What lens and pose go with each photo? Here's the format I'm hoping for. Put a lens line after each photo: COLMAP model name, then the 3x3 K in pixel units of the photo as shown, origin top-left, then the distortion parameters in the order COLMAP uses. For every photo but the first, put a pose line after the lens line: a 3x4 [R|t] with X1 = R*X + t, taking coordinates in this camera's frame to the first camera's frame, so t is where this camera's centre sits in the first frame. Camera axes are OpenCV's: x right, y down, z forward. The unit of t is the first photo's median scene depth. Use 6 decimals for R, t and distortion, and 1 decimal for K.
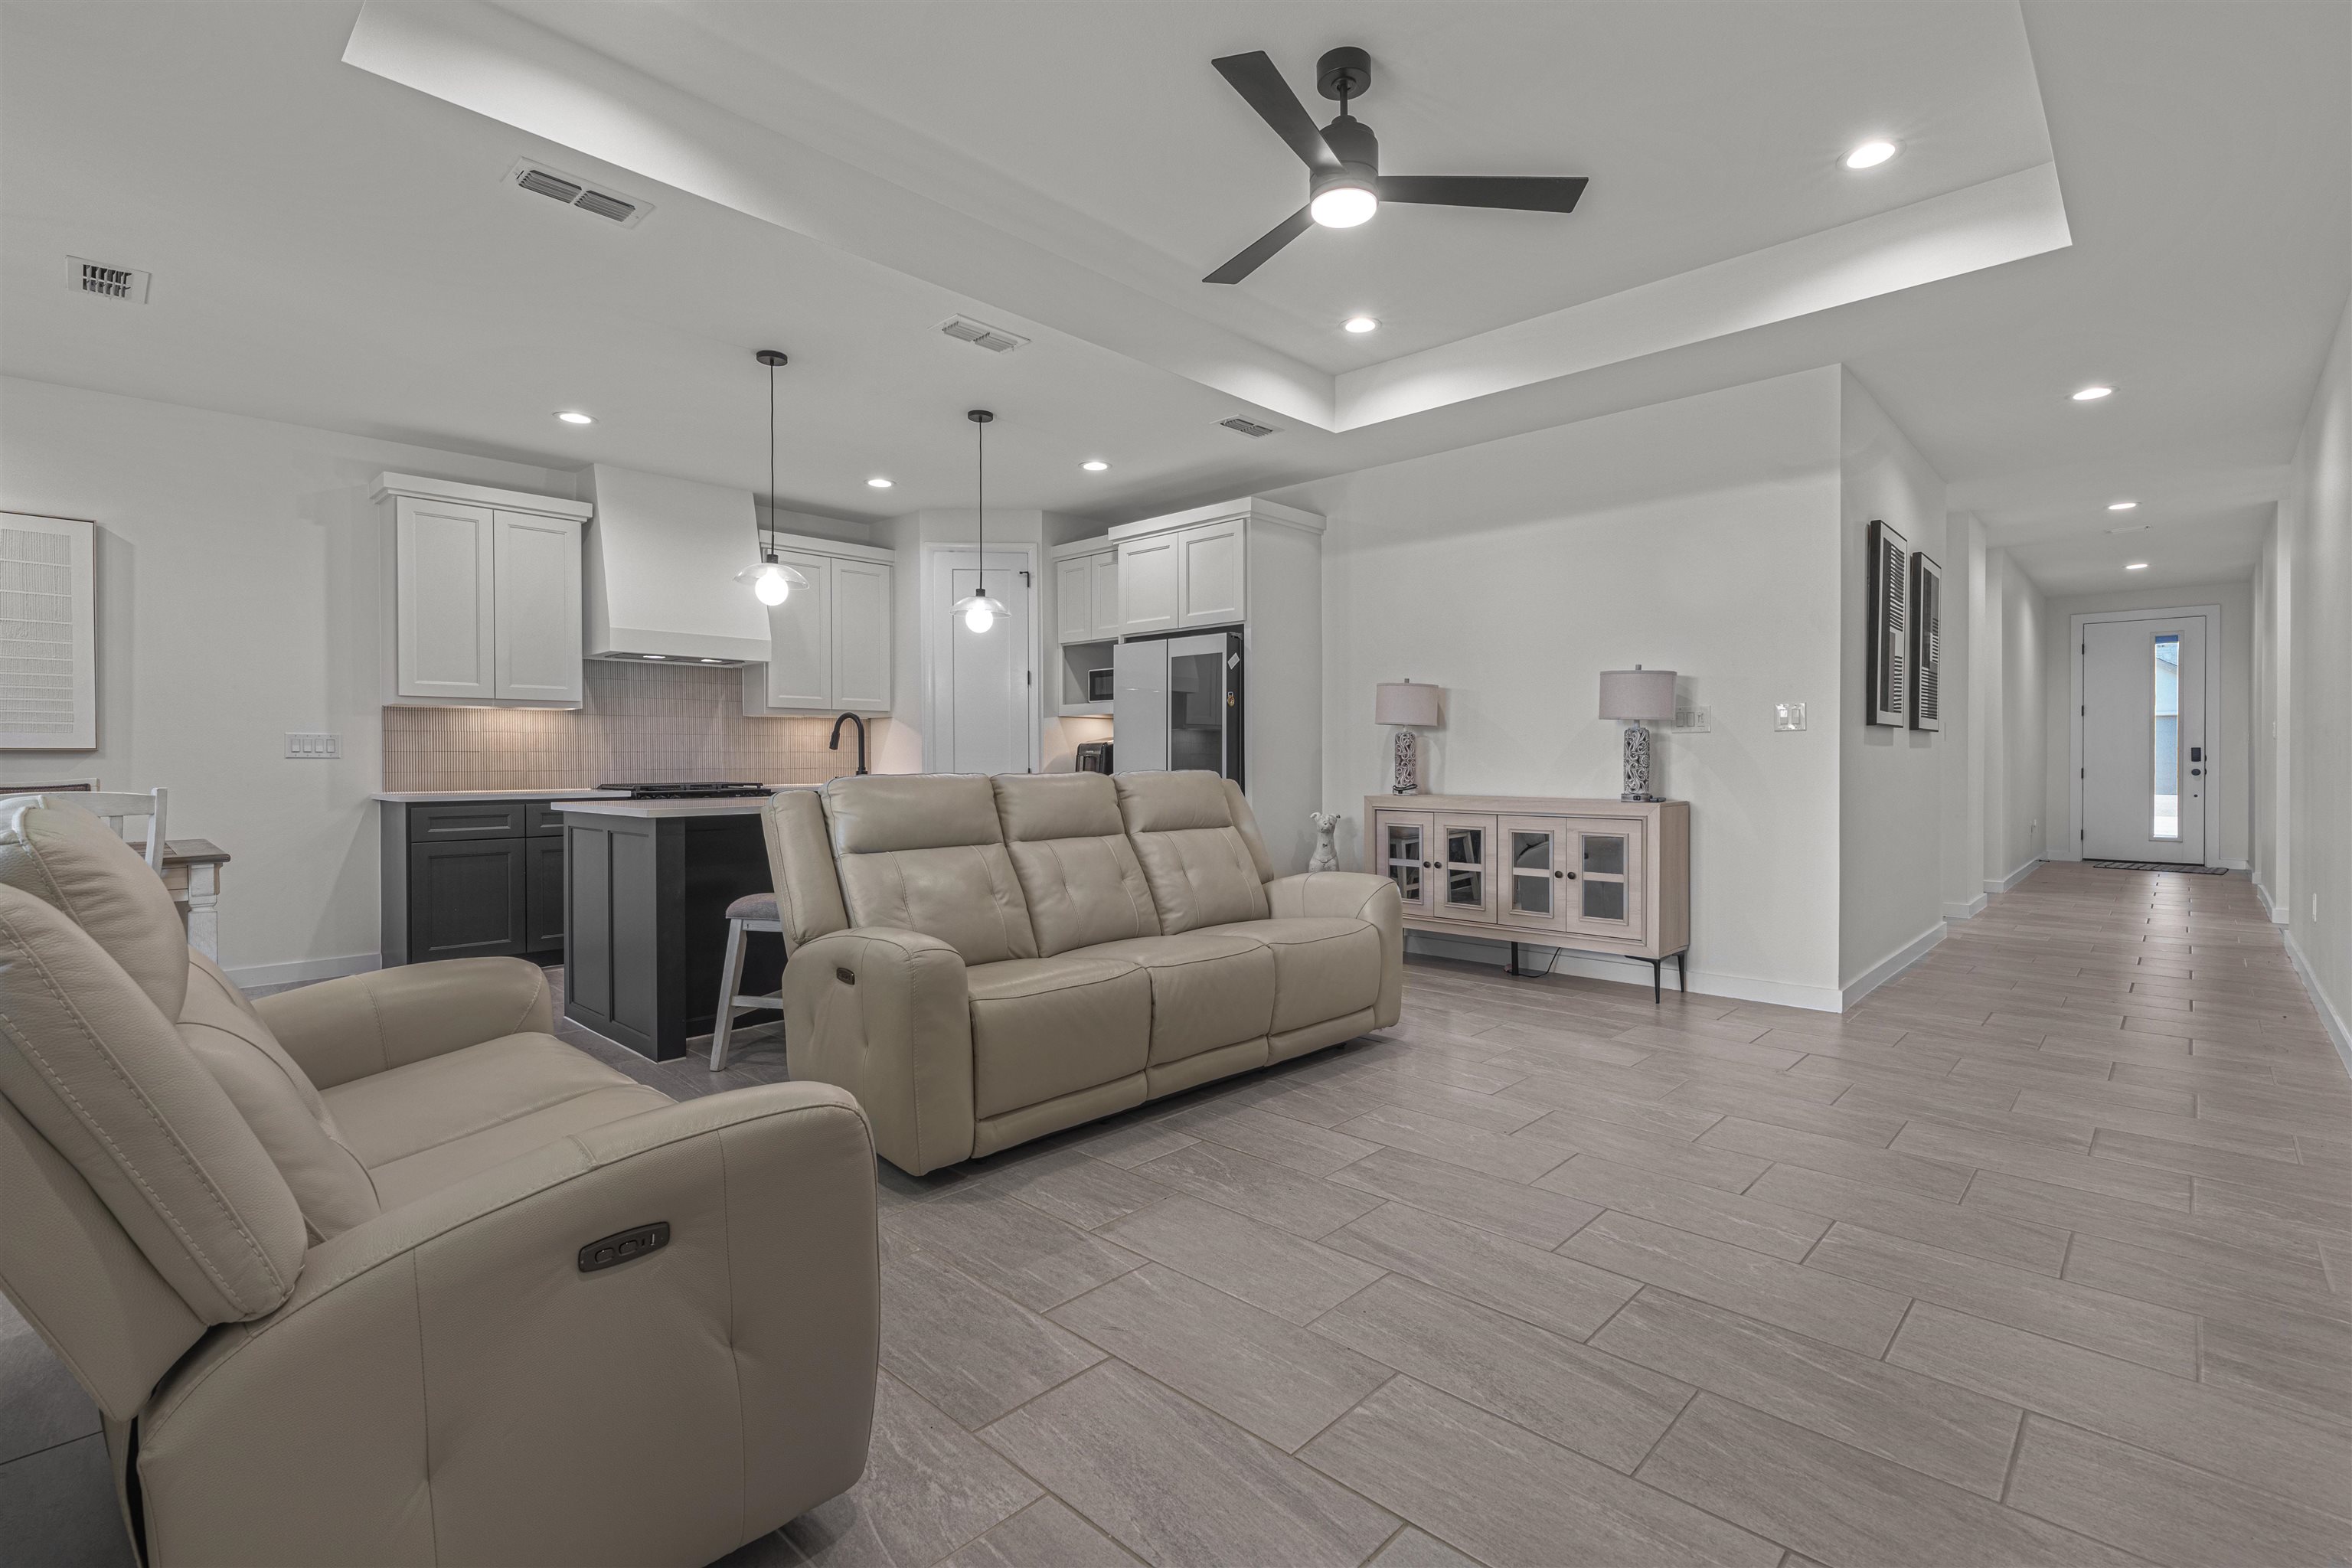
lens RADIAL K [[1069.2, 0, 1177.7], [0, 1069.2, 766.5], [0, 0, 1]] dist [-0.004413, 0.000268]
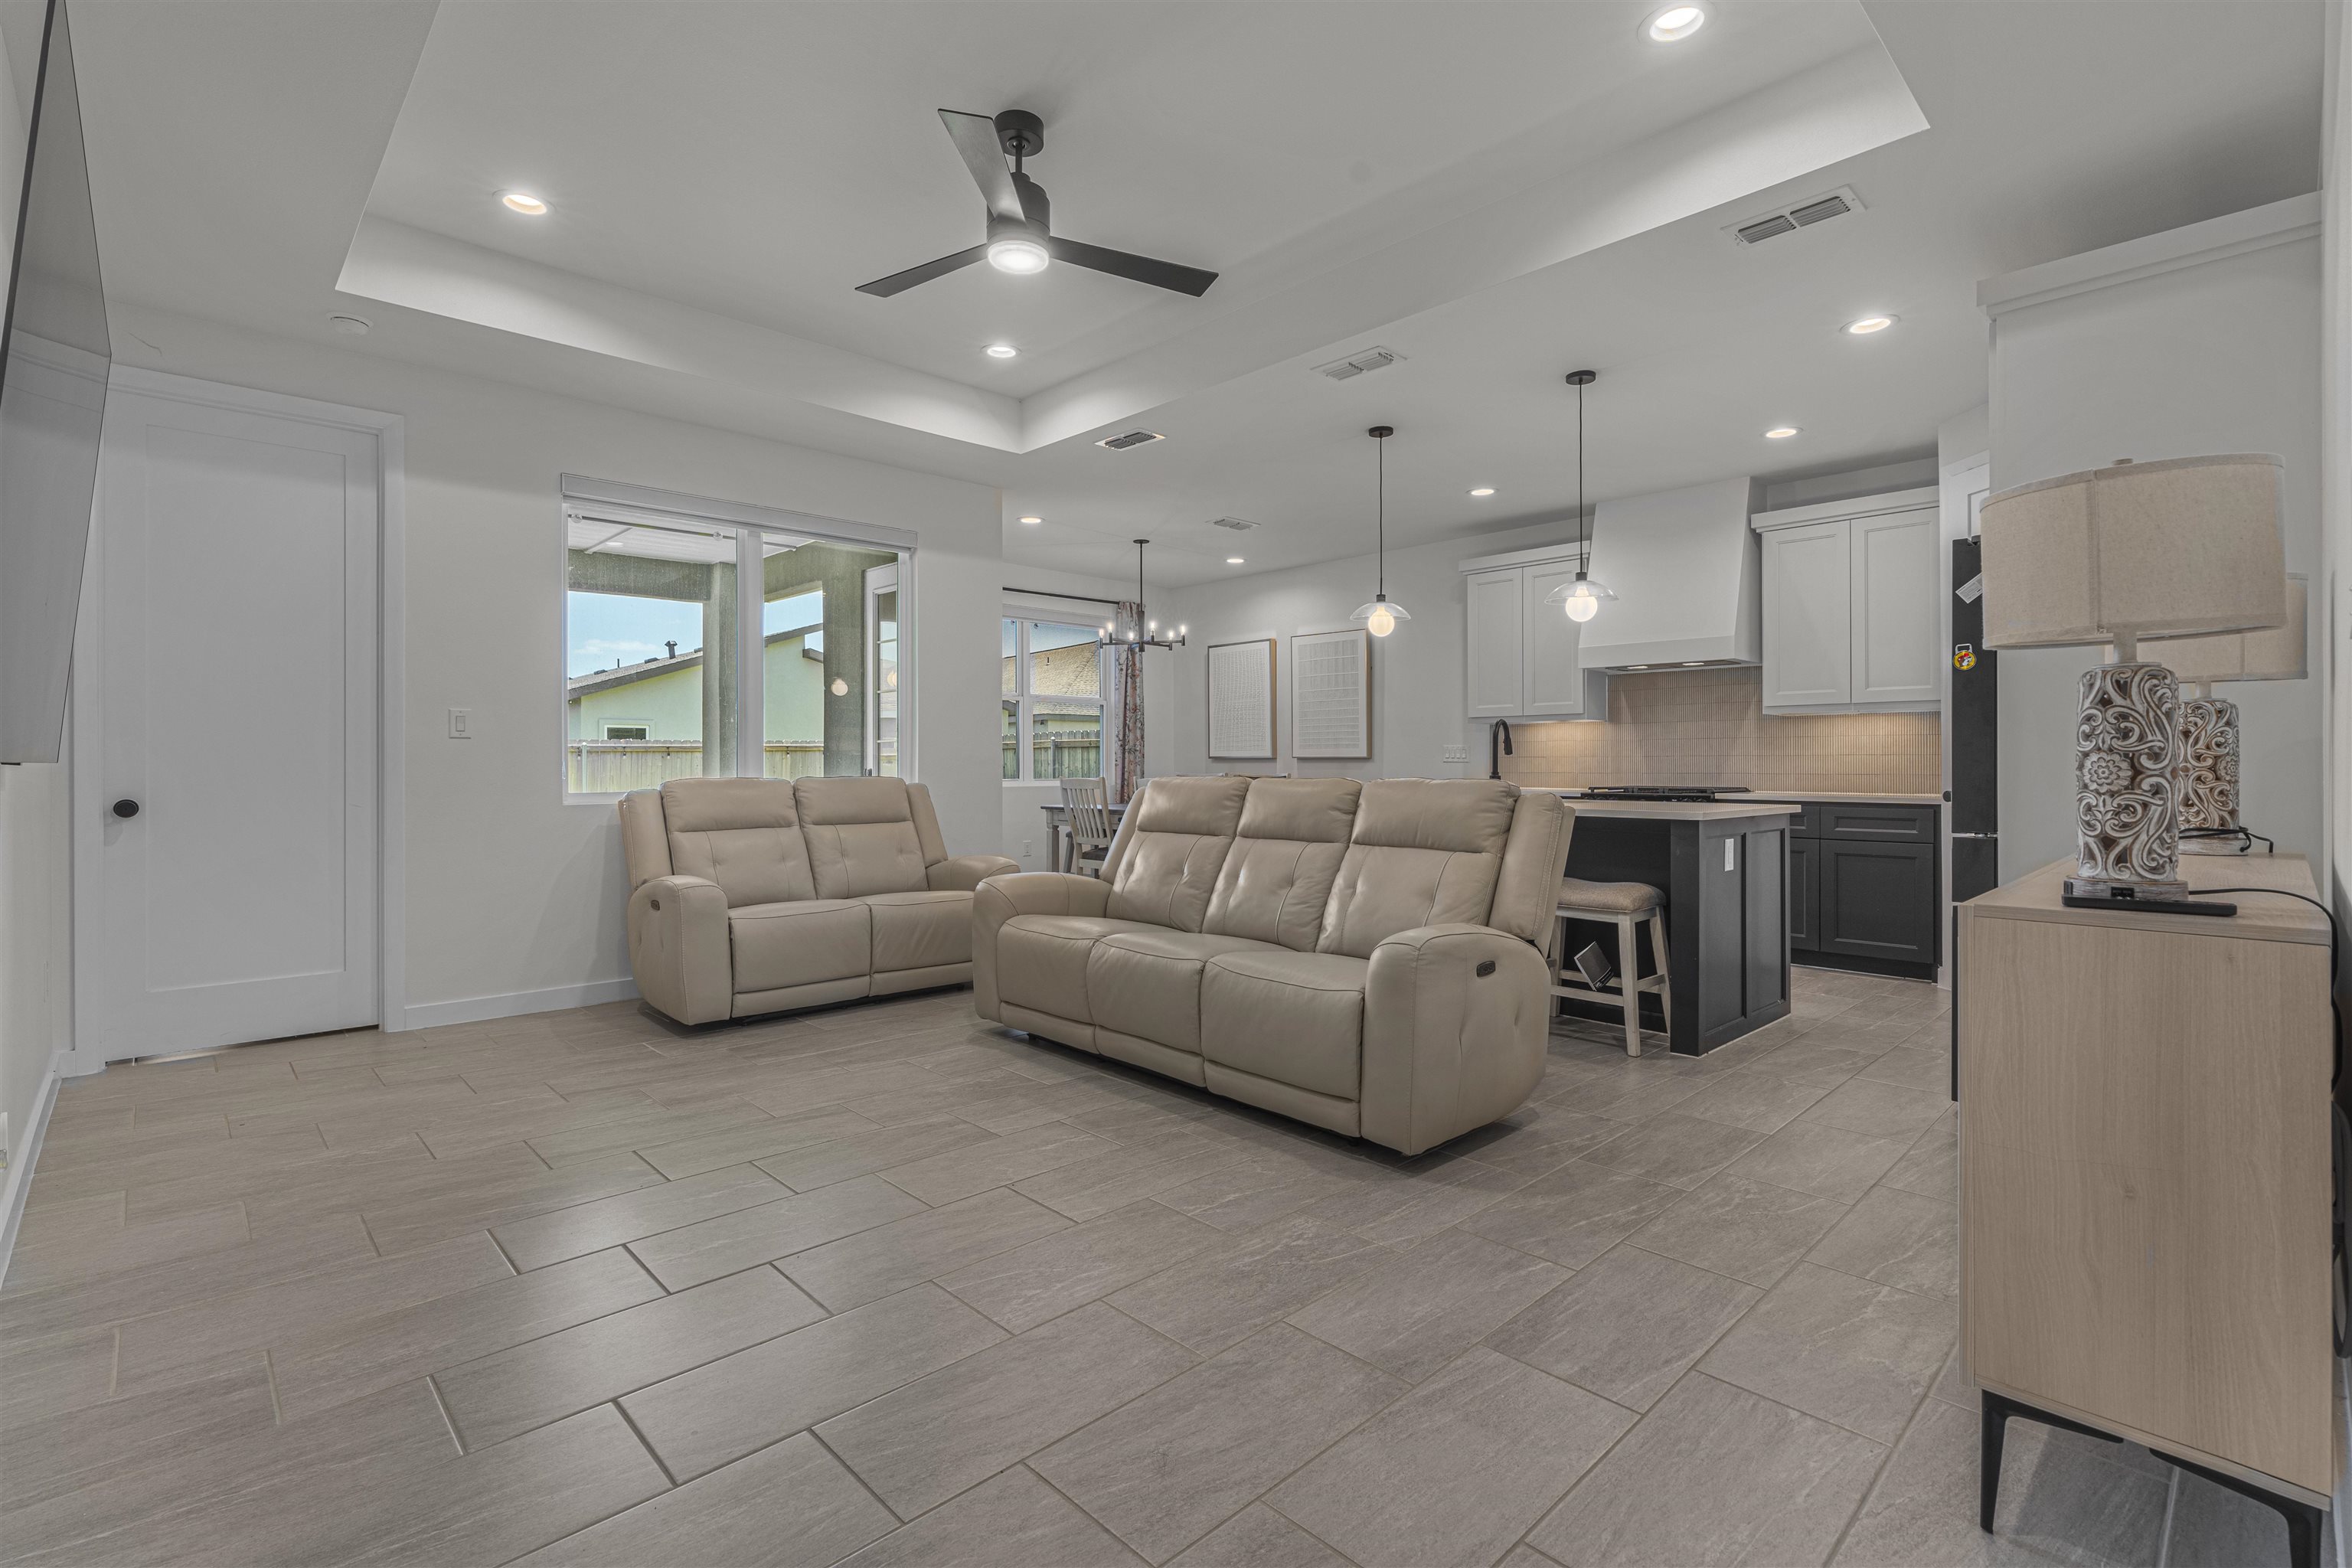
lens RADIAL K [[1069.2, 0, 1177.7], [0, 1069.2, 766.5], [0, 0, 1]] dist [-0.004413, 0.000268]
pose [[-0.045127, 0.004363, -0.998972, 0.666622], [-0.005387, 0.999975, 0.004611, -0.006920], [0.998967, 0.005590, -0.045102, 0.658002]]
